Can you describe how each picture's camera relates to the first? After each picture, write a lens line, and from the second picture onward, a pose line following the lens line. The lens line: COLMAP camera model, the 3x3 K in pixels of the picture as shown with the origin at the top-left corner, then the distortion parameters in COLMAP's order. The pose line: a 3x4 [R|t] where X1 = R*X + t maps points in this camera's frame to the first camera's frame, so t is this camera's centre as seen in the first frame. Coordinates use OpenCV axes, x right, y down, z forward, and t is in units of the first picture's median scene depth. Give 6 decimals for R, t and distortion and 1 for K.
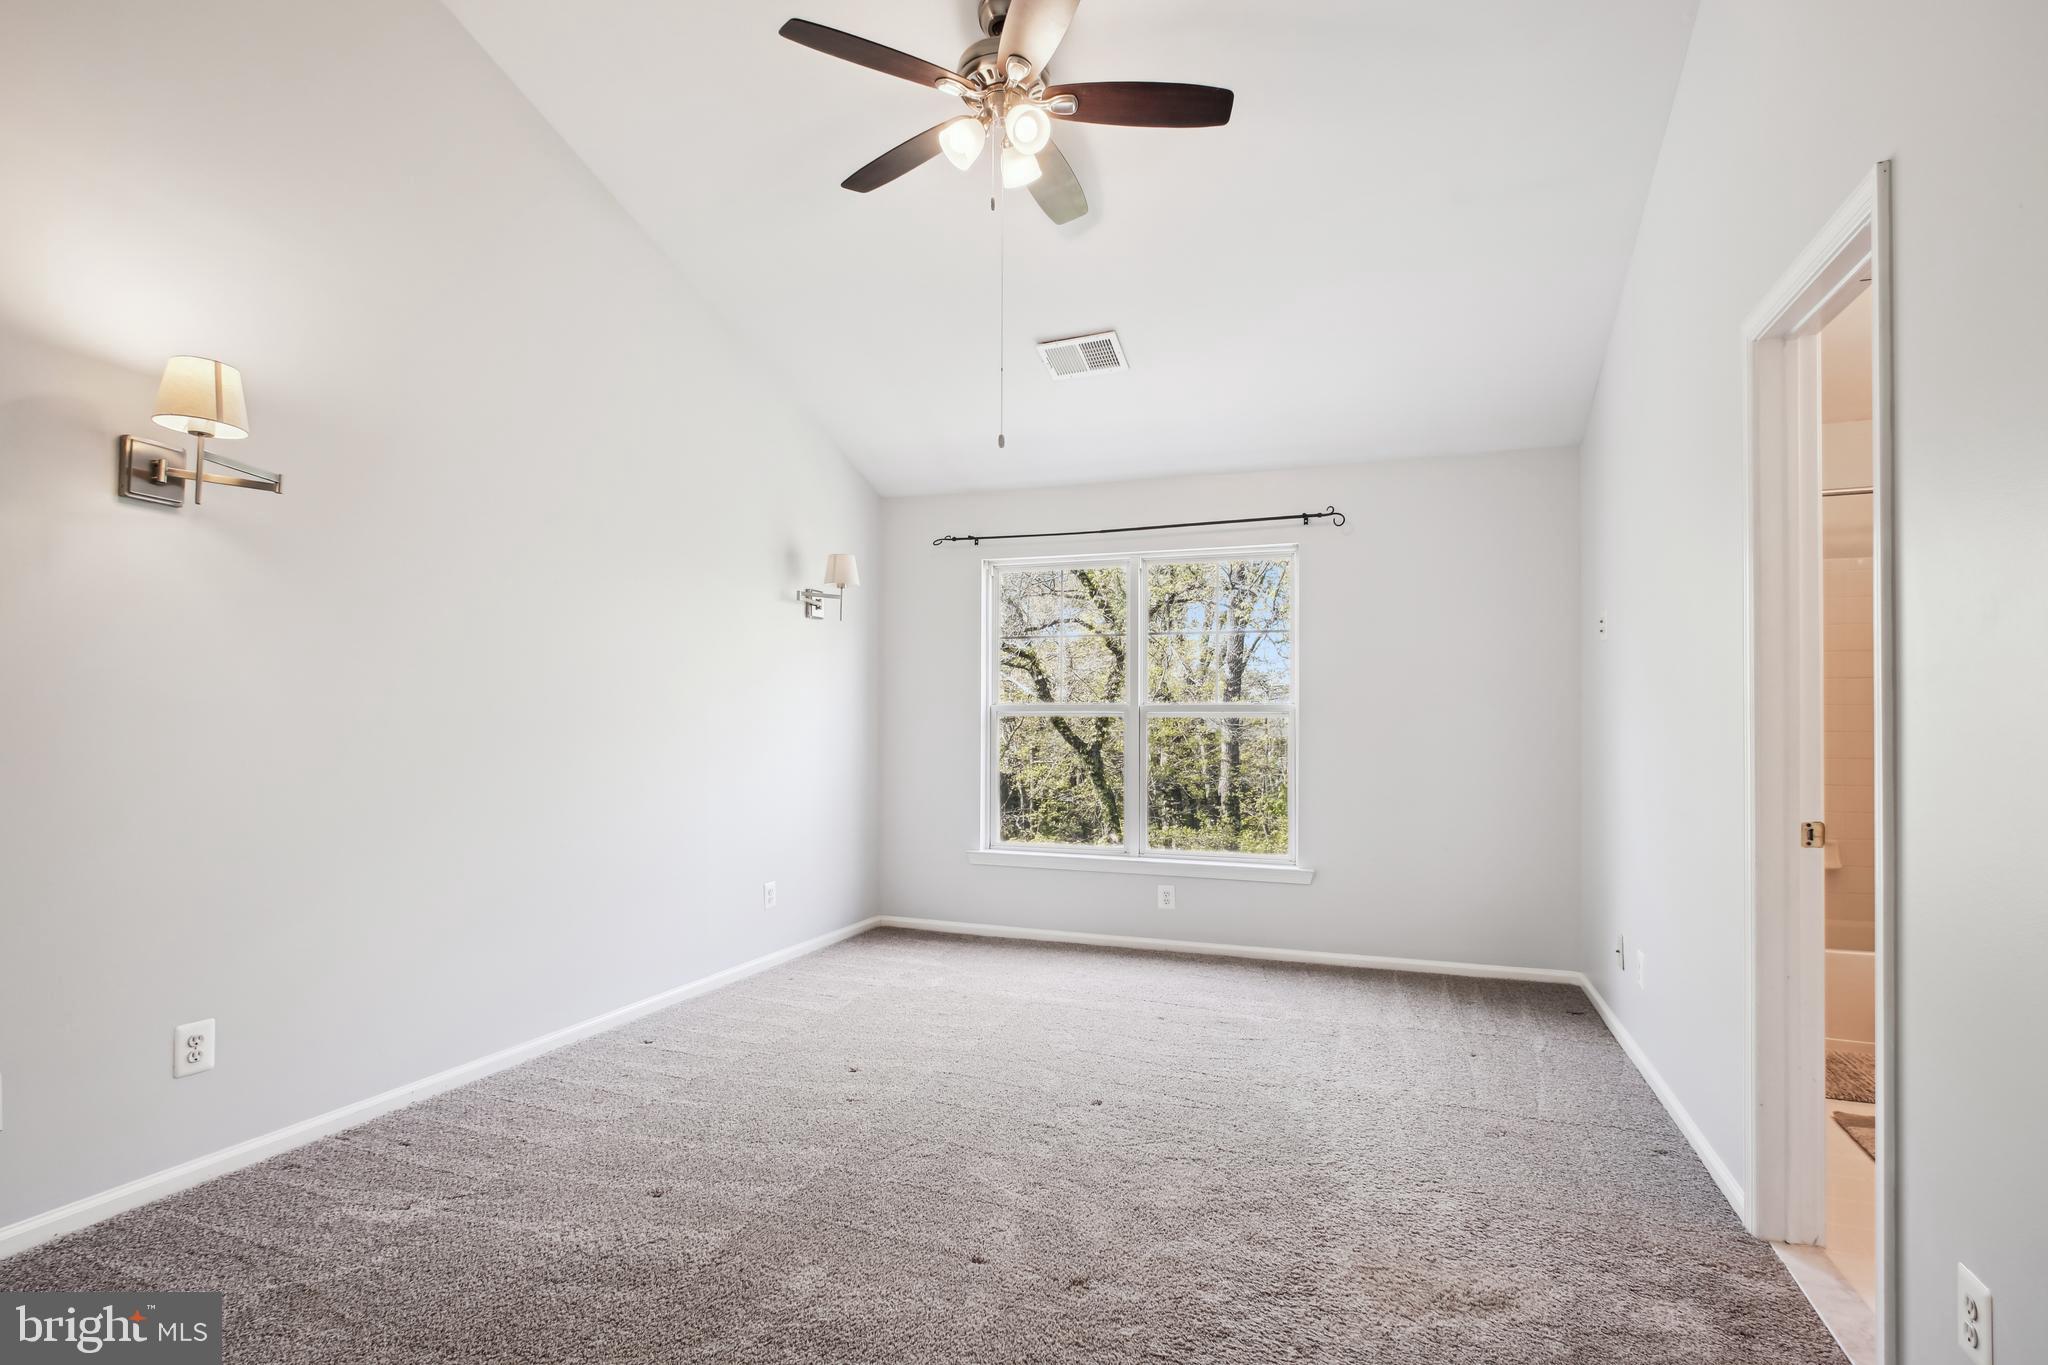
lens RADIAL K [[1010.9, 0, 1024.0], [0, 1010.9, 682.5], [0, 0, 1]] dist [-0.004189, 0.001673]
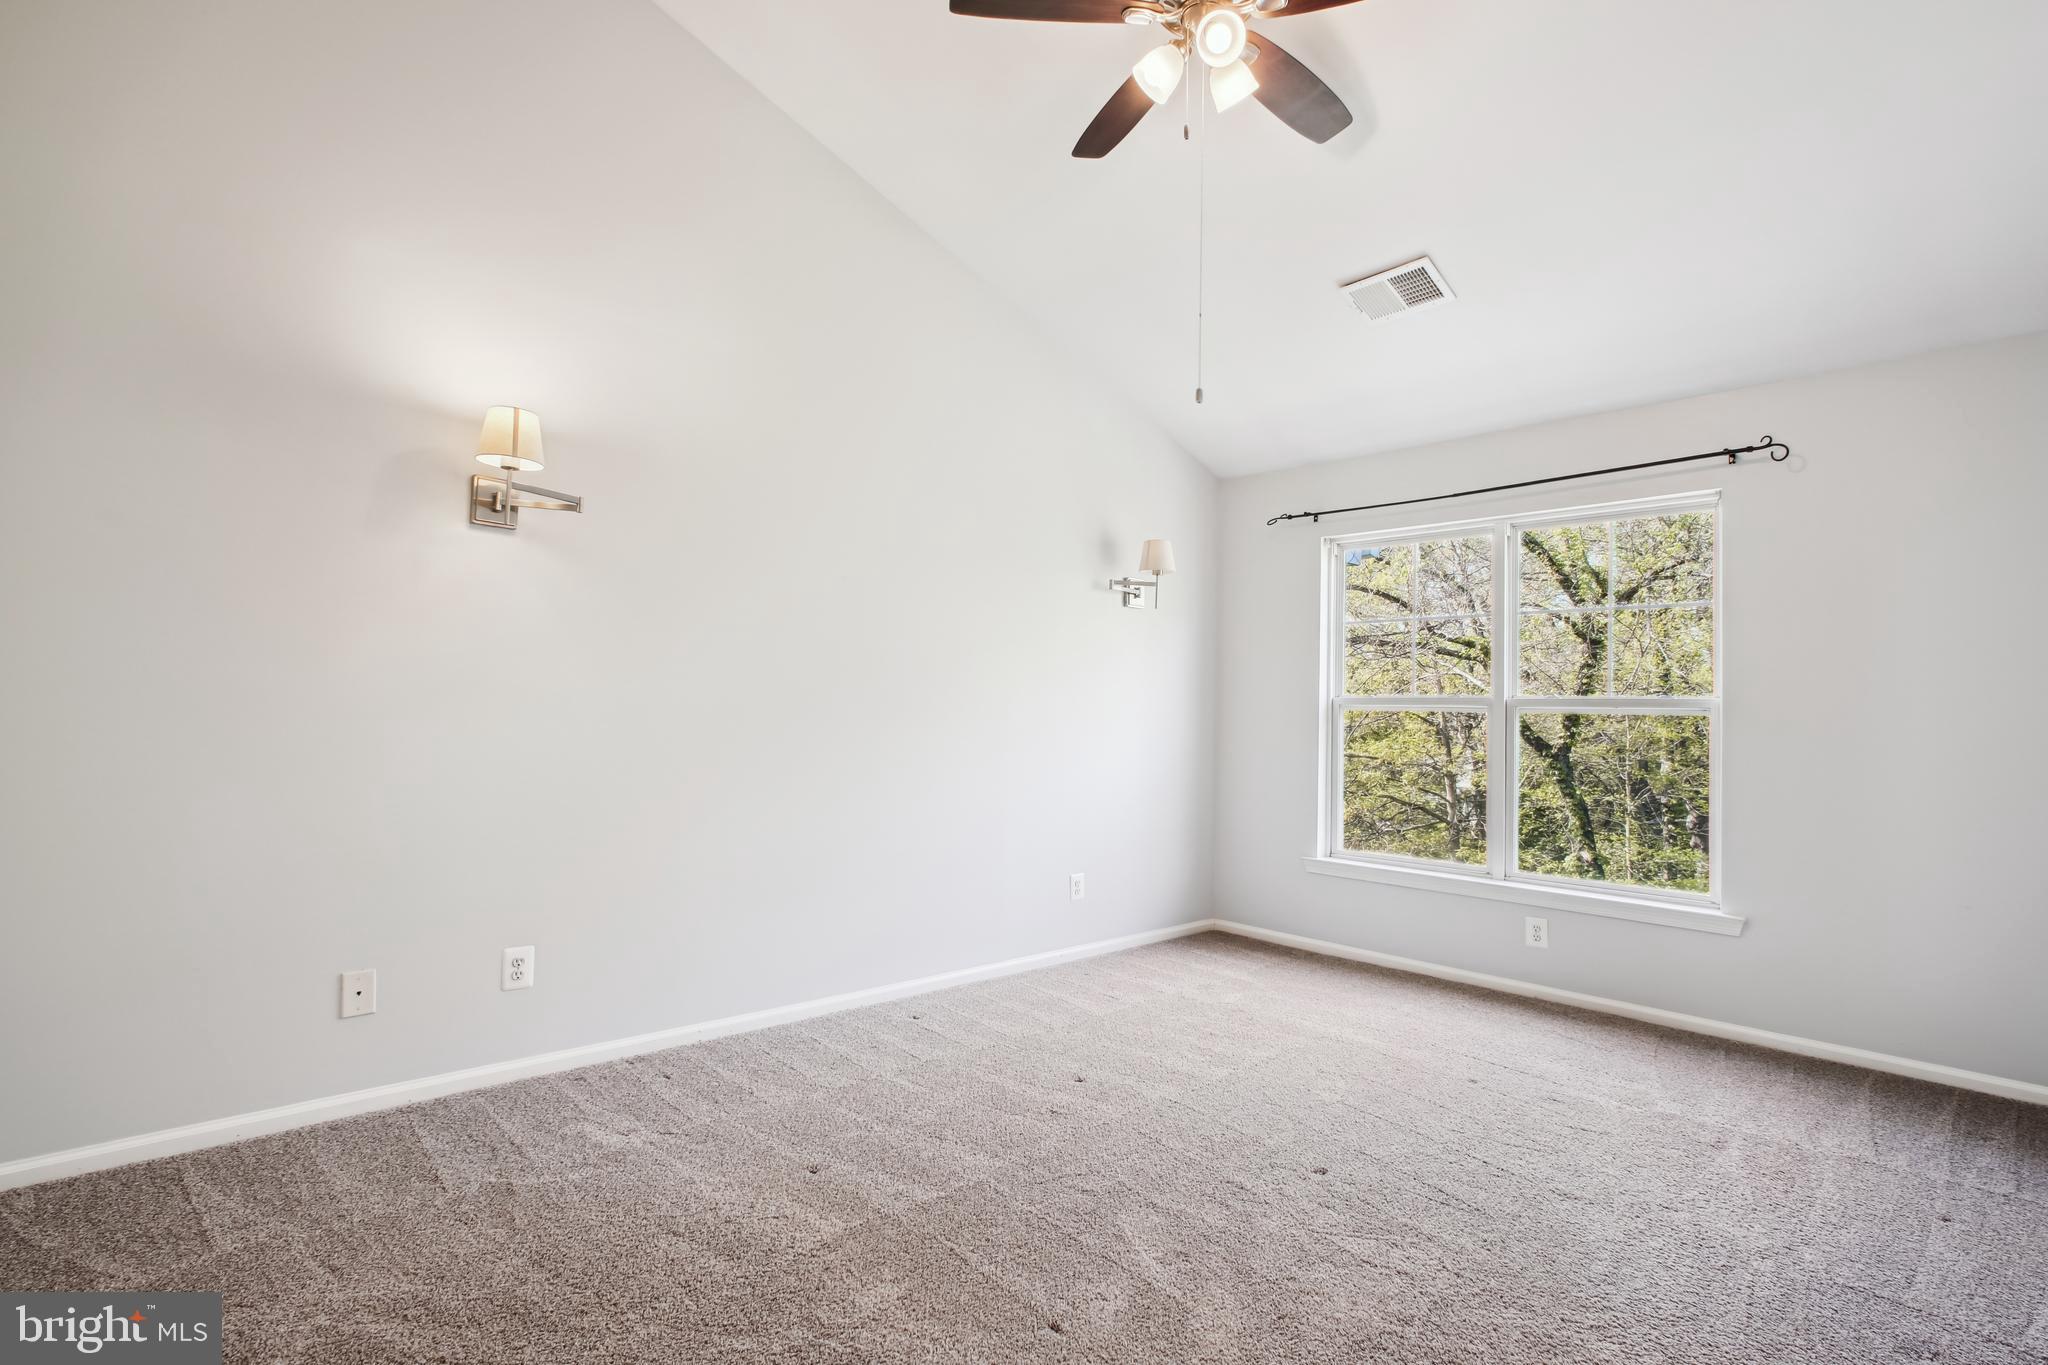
lens RADIAL K [[1000.9, 0, 1021.0], [0, 1000.9, 662.2], [0, 0, 1]] dist [-0.005651, 0.002314]
pose [[0.896270, -0.008516, -0.443427, 0.152206], [0.001709, 0.999875, -0.015748, 0.005881], [0.443506, 0.013357, 0.896172, 0.100654]]
